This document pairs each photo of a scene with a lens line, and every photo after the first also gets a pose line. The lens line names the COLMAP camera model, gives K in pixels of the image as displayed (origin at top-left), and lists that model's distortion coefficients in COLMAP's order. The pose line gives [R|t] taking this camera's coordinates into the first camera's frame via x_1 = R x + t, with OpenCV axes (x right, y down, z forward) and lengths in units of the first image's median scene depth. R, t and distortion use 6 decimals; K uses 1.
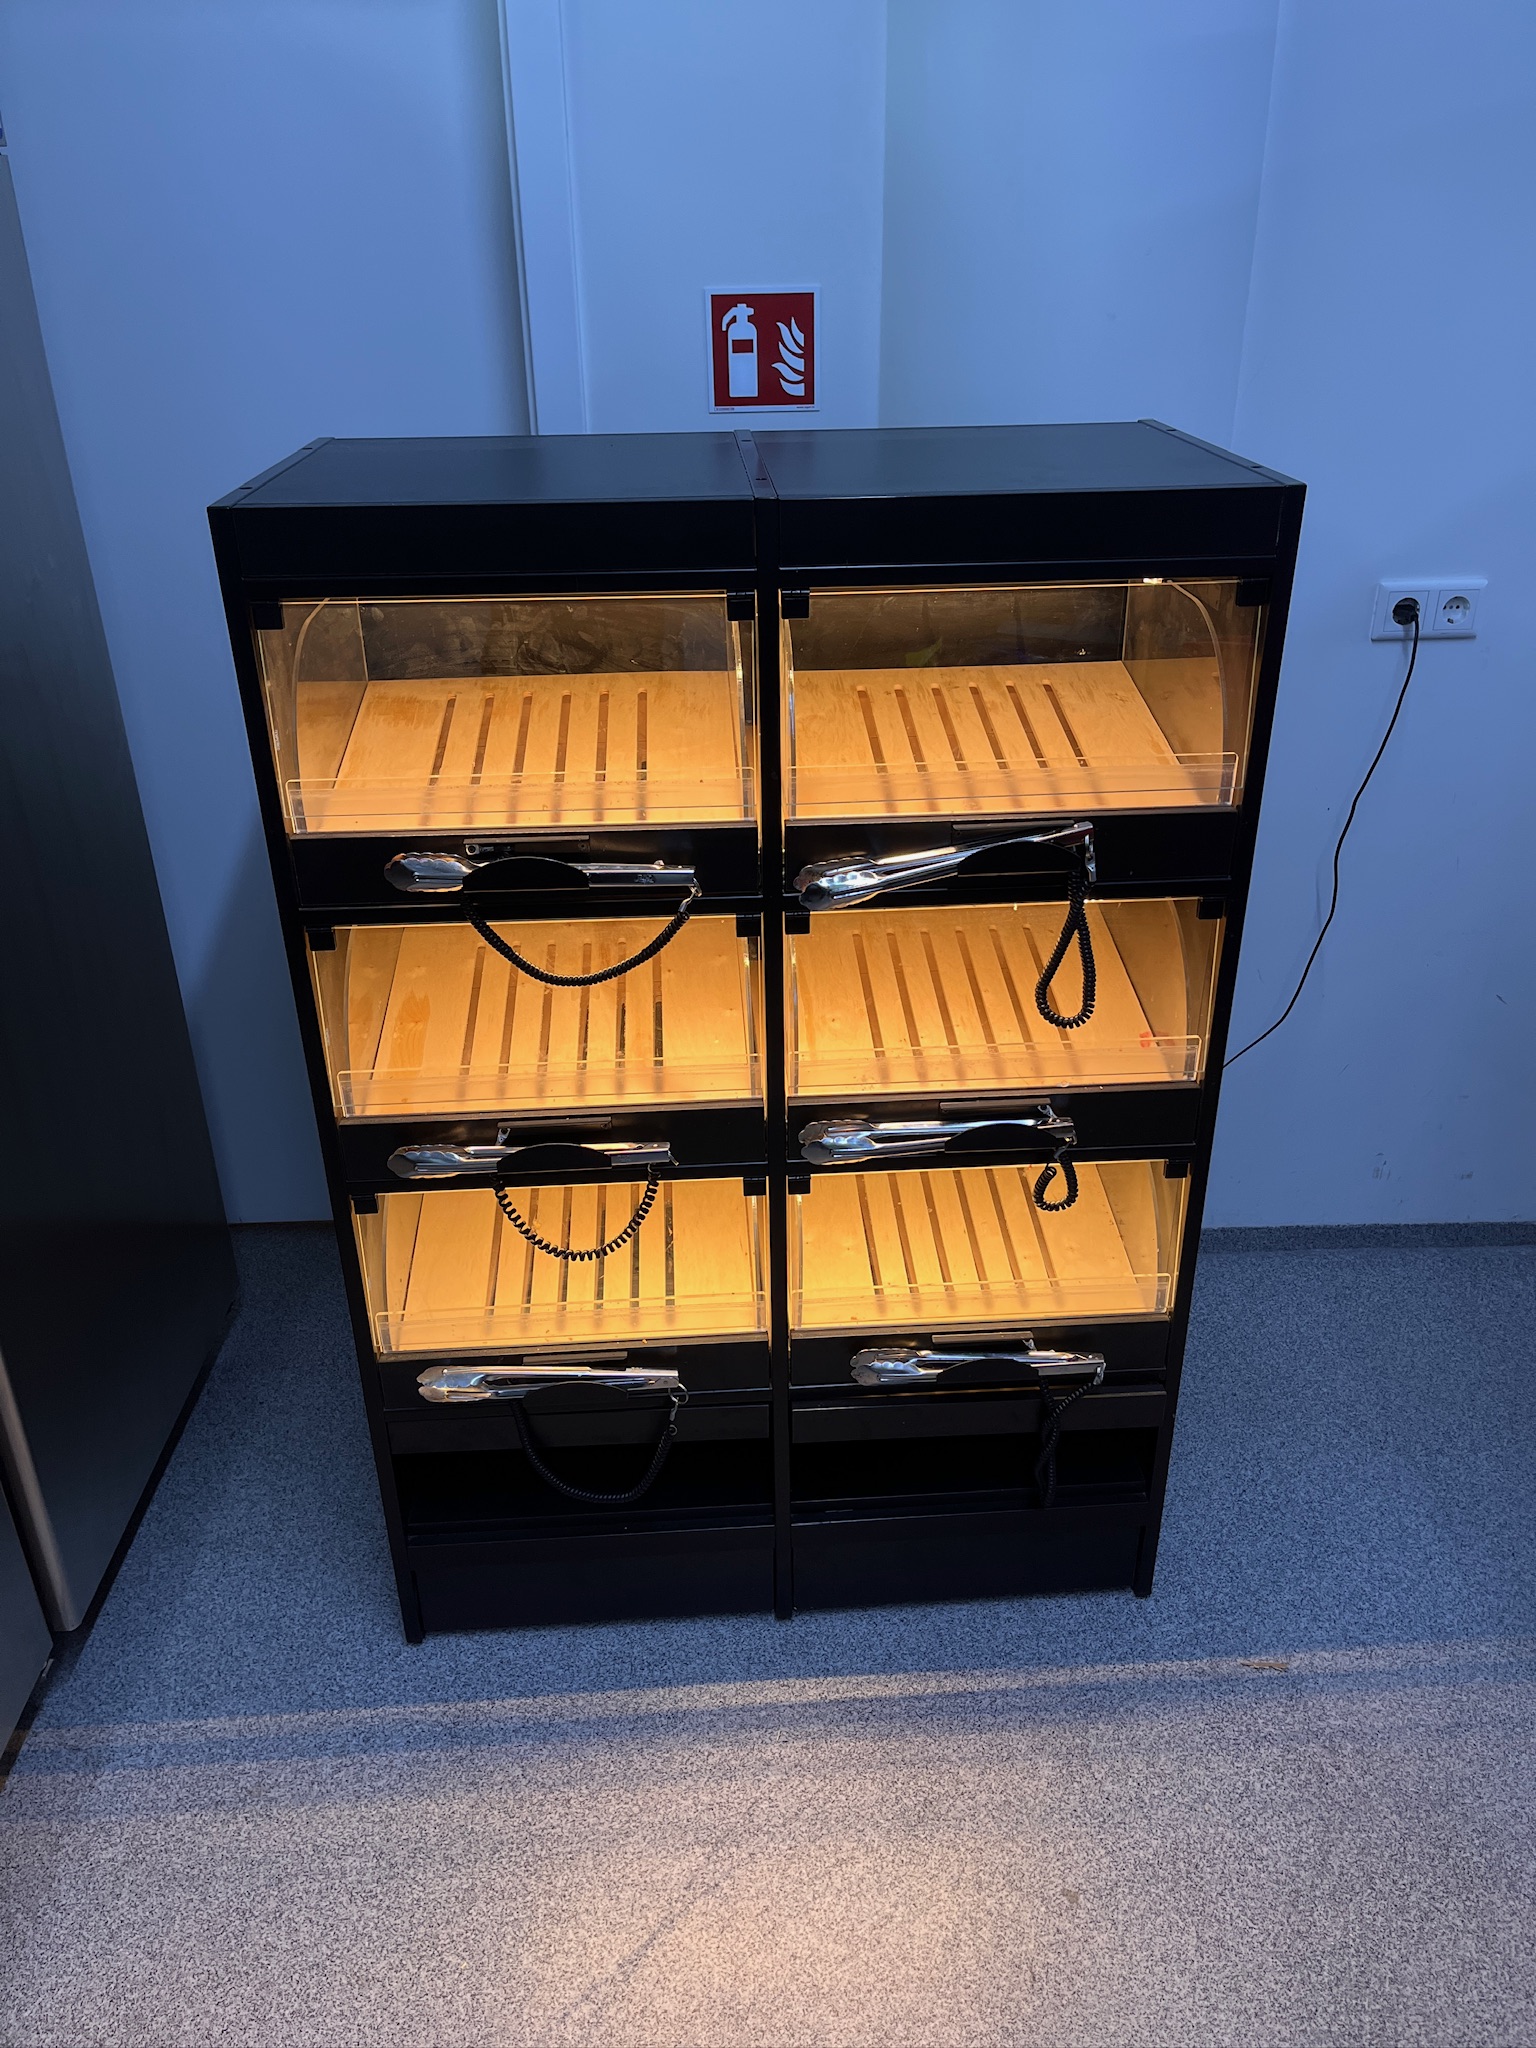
lens RADIAL K [[1543.7, 0, 769.4], [0, 1543.7, 1036.0], [0, 0, 1]] dist [0.063351, -0.103493]
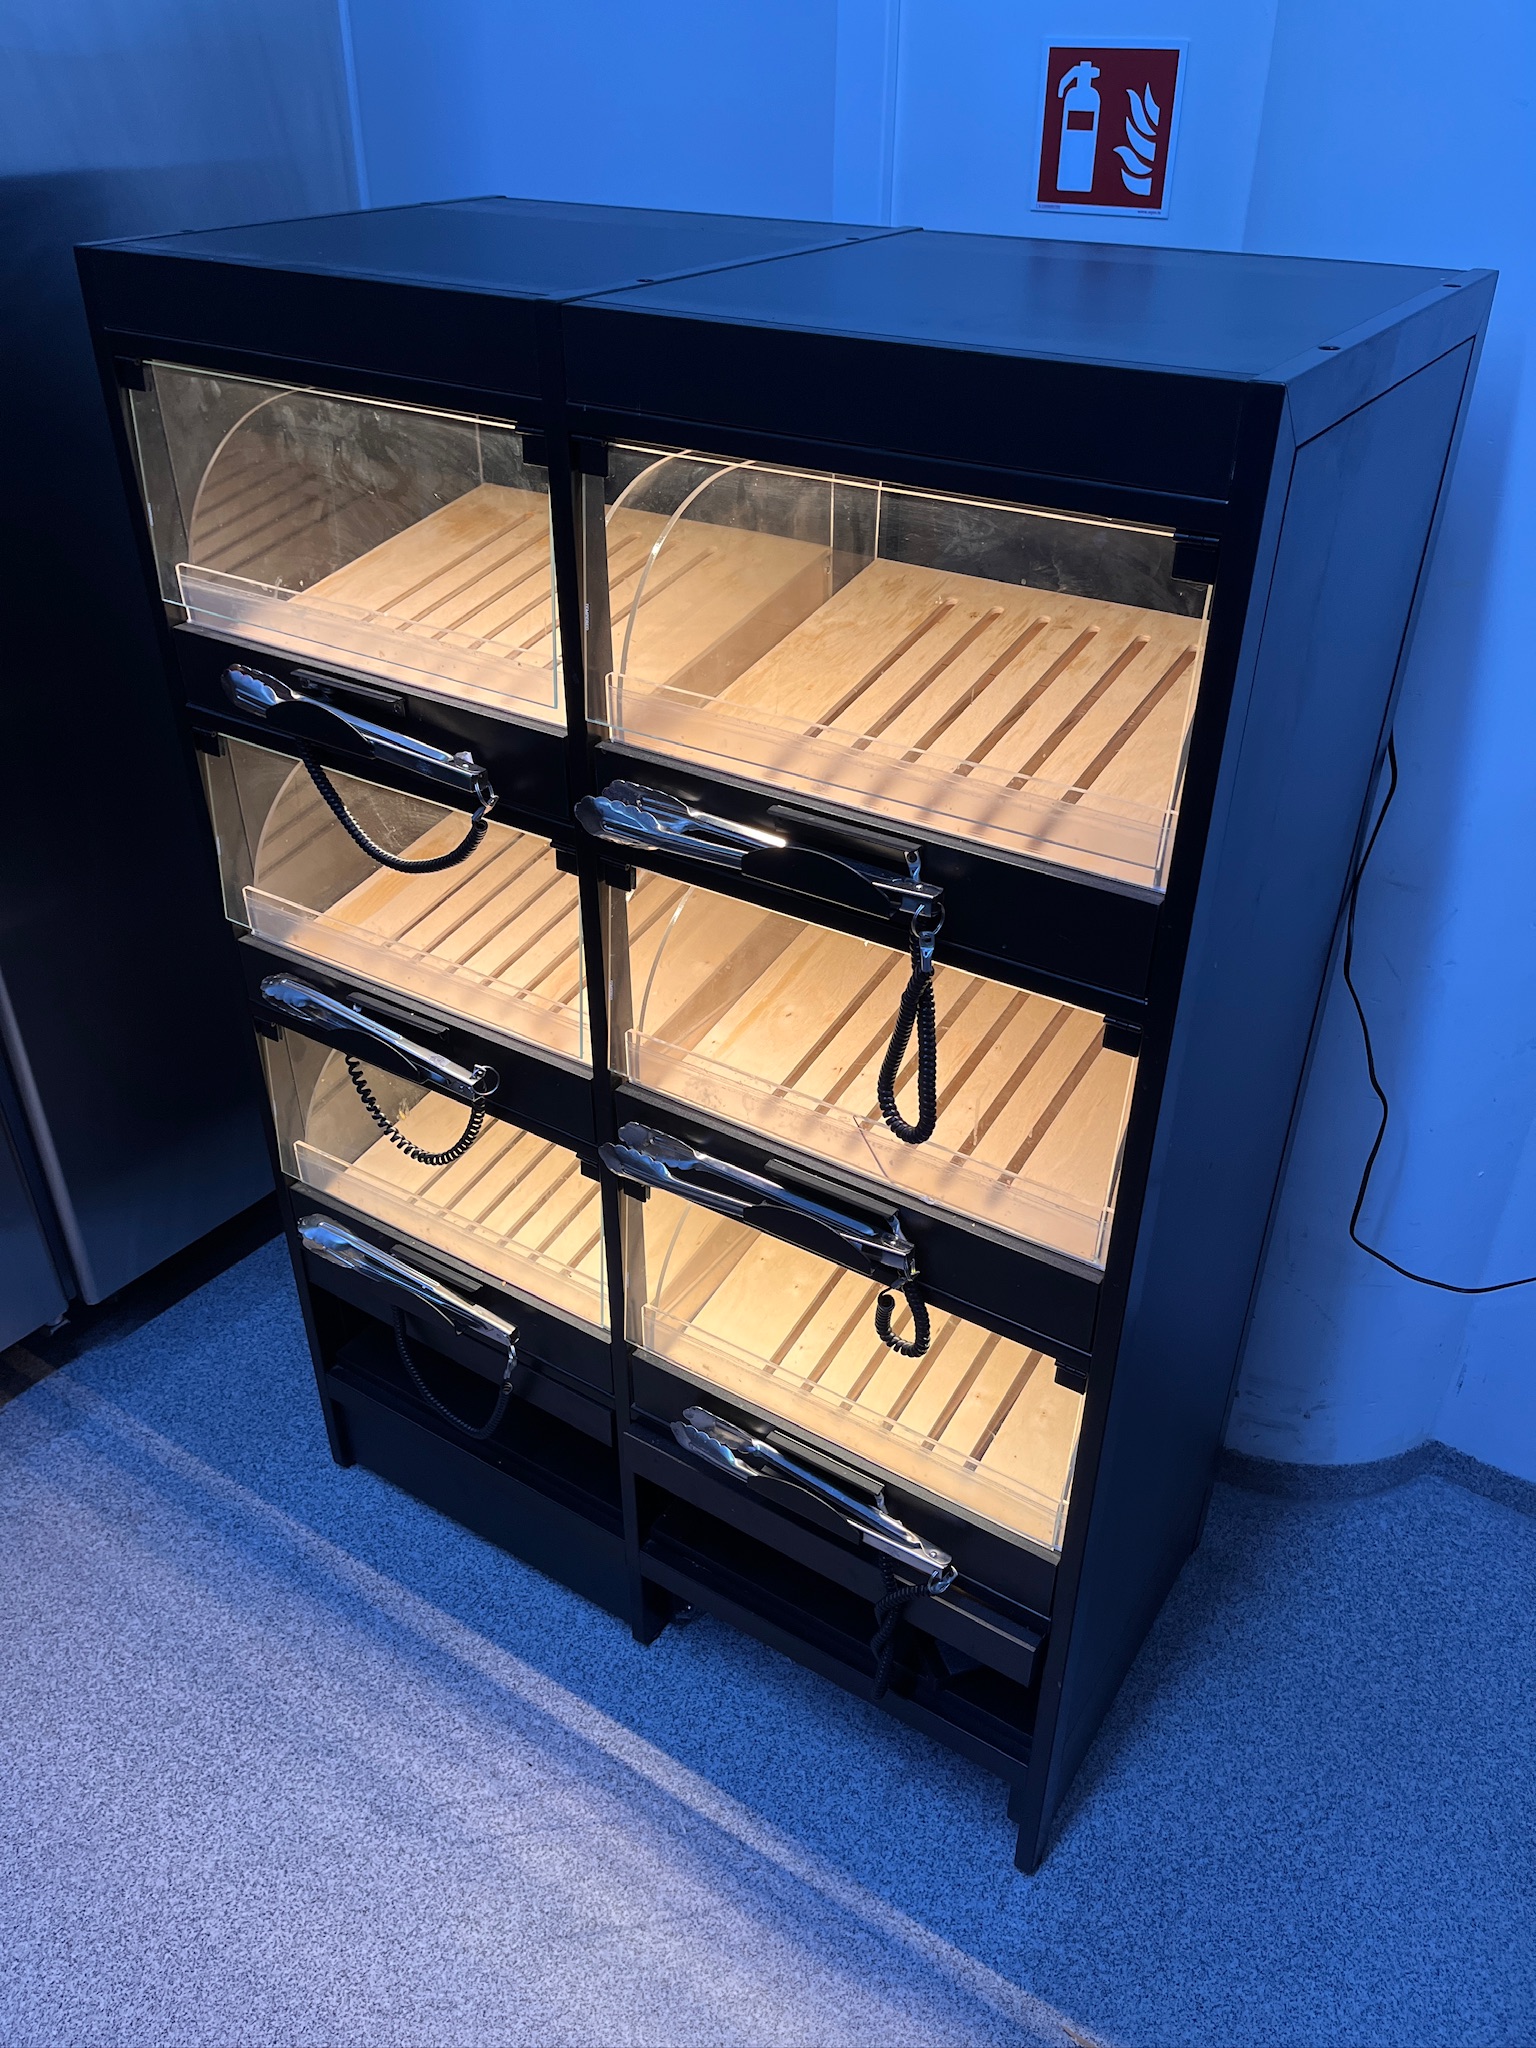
lens RADIAL K [[1545.1, 0, 762.1], [0, 1545.1, 1028.7], [0, 0, 1]] dist [0.076805, -0.120770]
pose [[0.799938, 0.339154, -0.495049, 0.407328], [-0.290318, 0.940725, 0.175364, -0.131311], [0.525180, 0.003441, 0.850984, 0.308578]]
